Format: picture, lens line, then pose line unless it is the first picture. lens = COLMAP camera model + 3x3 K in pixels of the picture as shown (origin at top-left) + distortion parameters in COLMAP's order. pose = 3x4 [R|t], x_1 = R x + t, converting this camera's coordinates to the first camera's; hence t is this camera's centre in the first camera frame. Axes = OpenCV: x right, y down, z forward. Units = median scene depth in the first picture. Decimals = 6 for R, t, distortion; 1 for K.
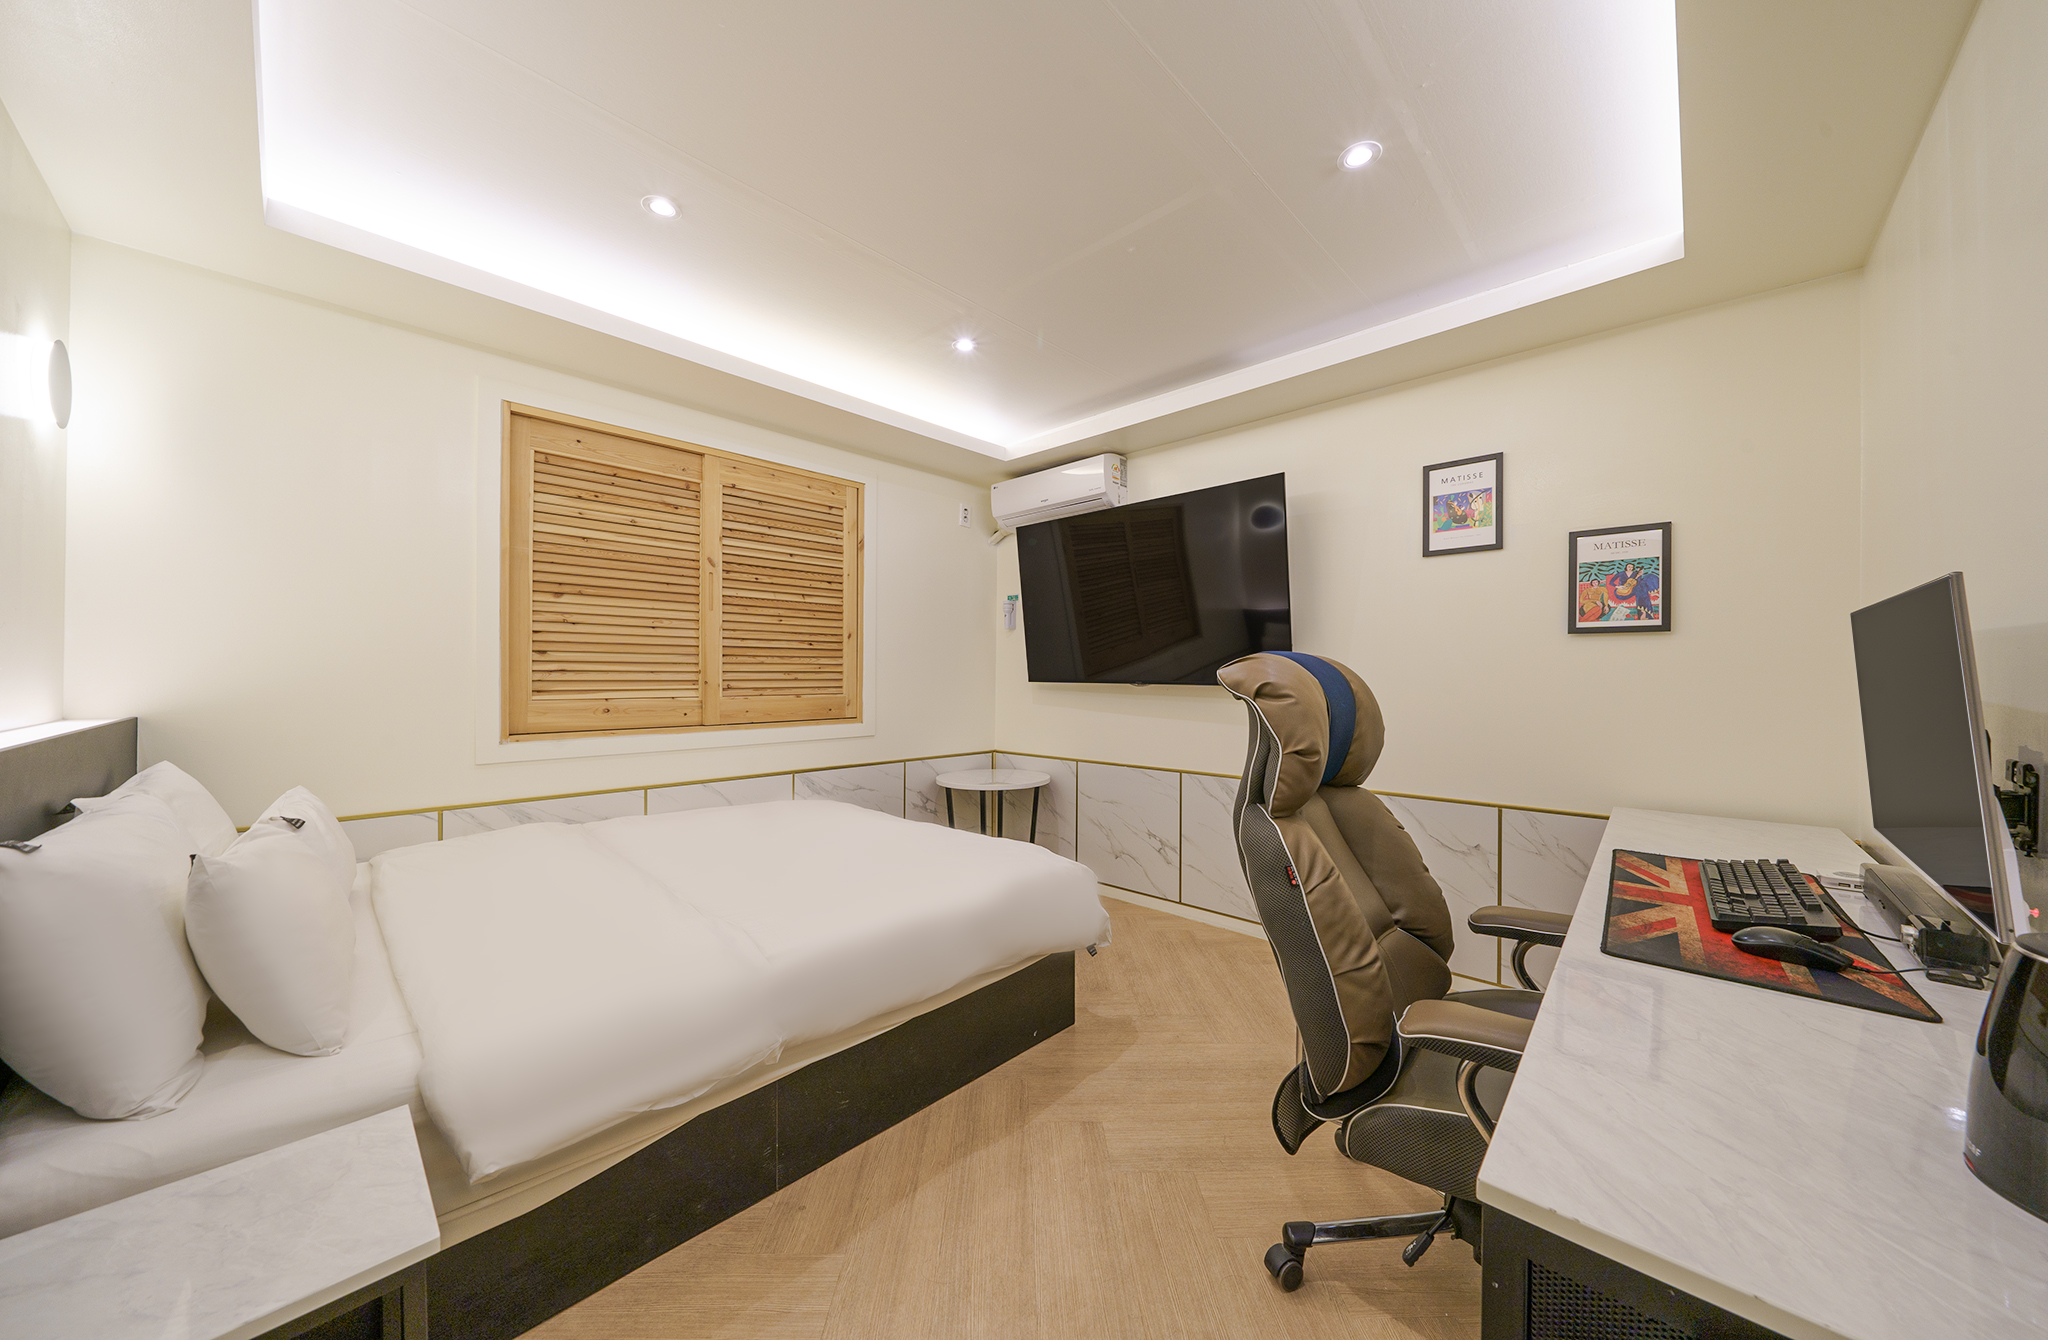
lens RADIAL K [[697.7, 0, 1008.7], [0, 697.7, 674.1], [0, 0, 1]] dist [-0.000772, -0.000150]
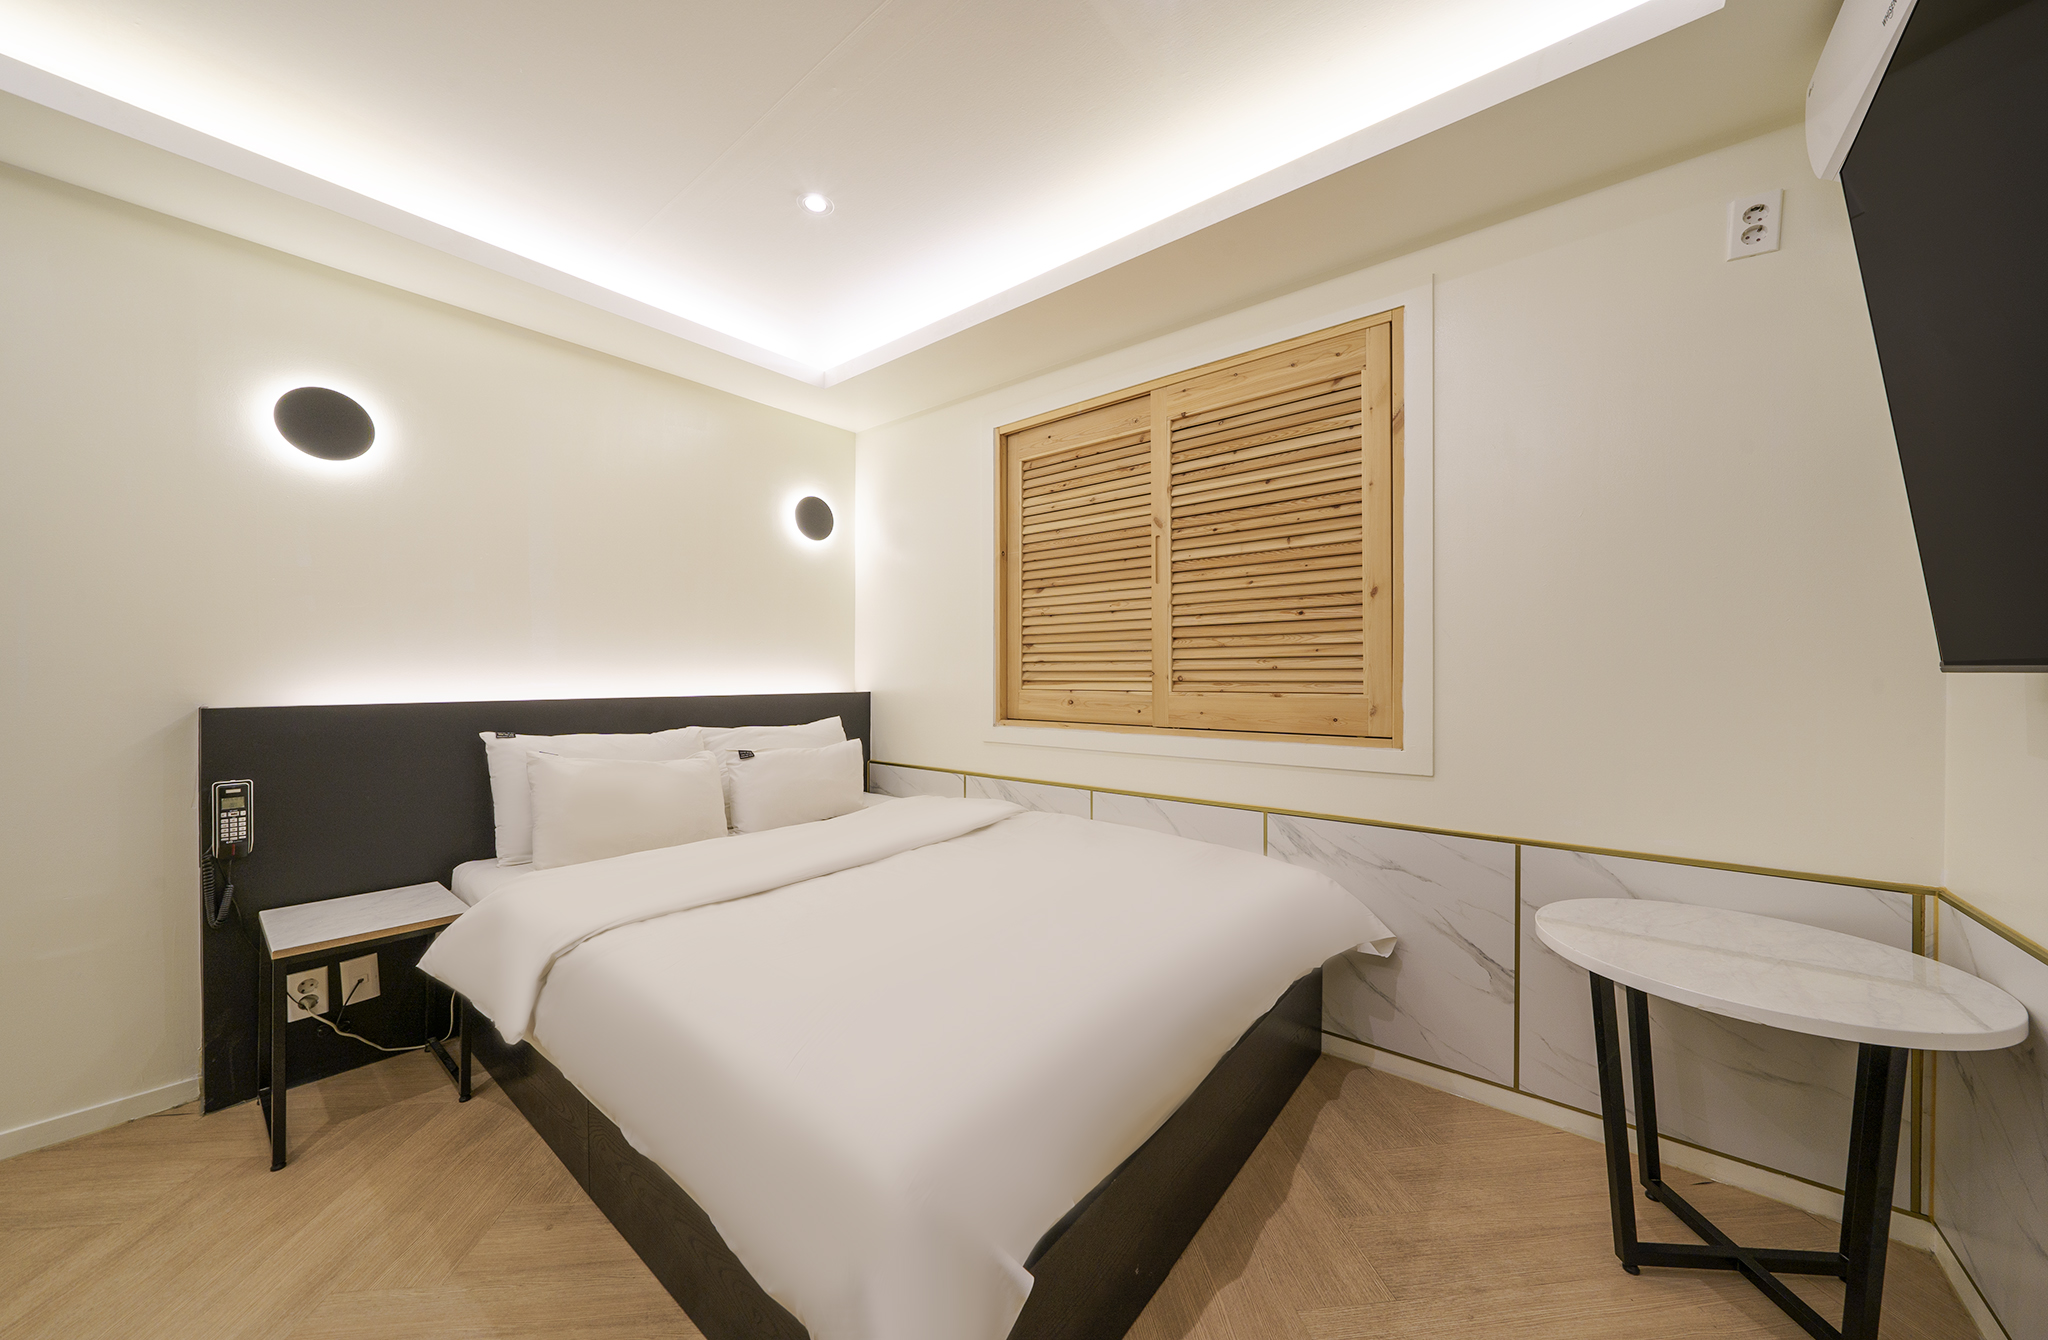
lens RADIAL K [[697.7, 0, 1008.7], [0, 697.7, 674.1], [0, 0, 1]] dist [-0.000772, -0.000150]
pose [[0.093804, -0.003831, -0.995583, 0.338501], [0.003901, 0.999986, -0.003481, 0.014265], [0.995583, -0.003557, 0.093817, 0.723907]]
